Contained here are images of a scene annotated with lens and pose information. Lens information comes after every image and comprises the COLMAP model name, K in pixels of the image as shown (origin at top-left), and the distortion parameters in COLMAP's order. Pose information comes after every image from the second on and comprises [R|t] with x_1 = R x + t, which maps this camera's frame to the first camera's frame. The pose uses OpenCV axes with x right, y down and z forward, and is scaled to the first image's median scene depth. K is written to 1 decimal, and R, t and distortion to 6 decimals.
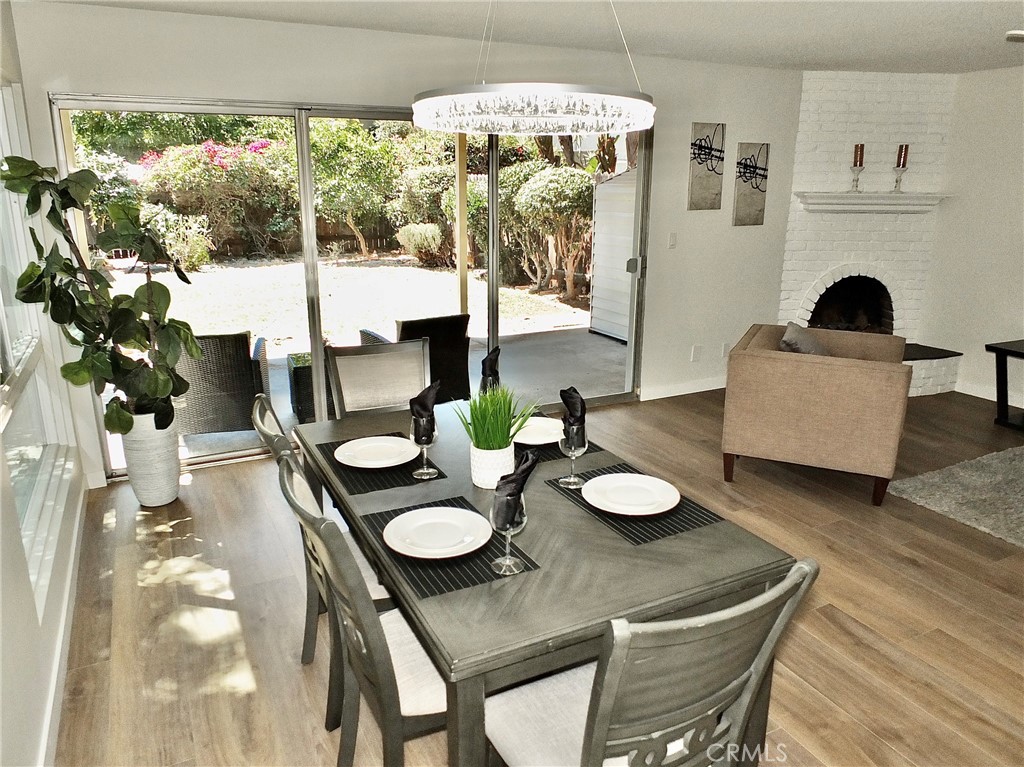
lens RADIAL K [[717.4, 0, 509.3], [0, 717.4, 380.7], [0, 0, 1]] dist [-0.020062, 0.003681]
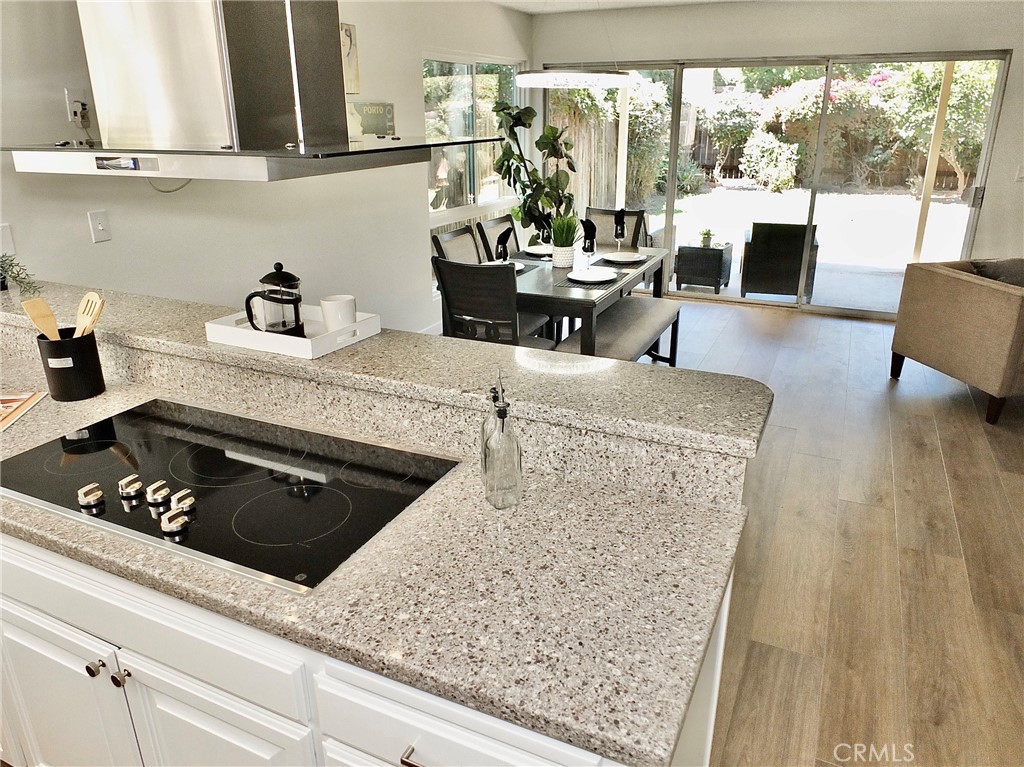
lens RADIAL K [[717.4, 0, 509.3], [0, 717.4, 380.7], [0, 0, 1]] dist [-0.020062, 0.003681]
pose [[0.609998, 0.271141, -0.744570, 0.240913], [-0.205956, 0.961593, 0.181440, 0.019544], [0.765170, 0.042670, 0.642413, -0.065988]]
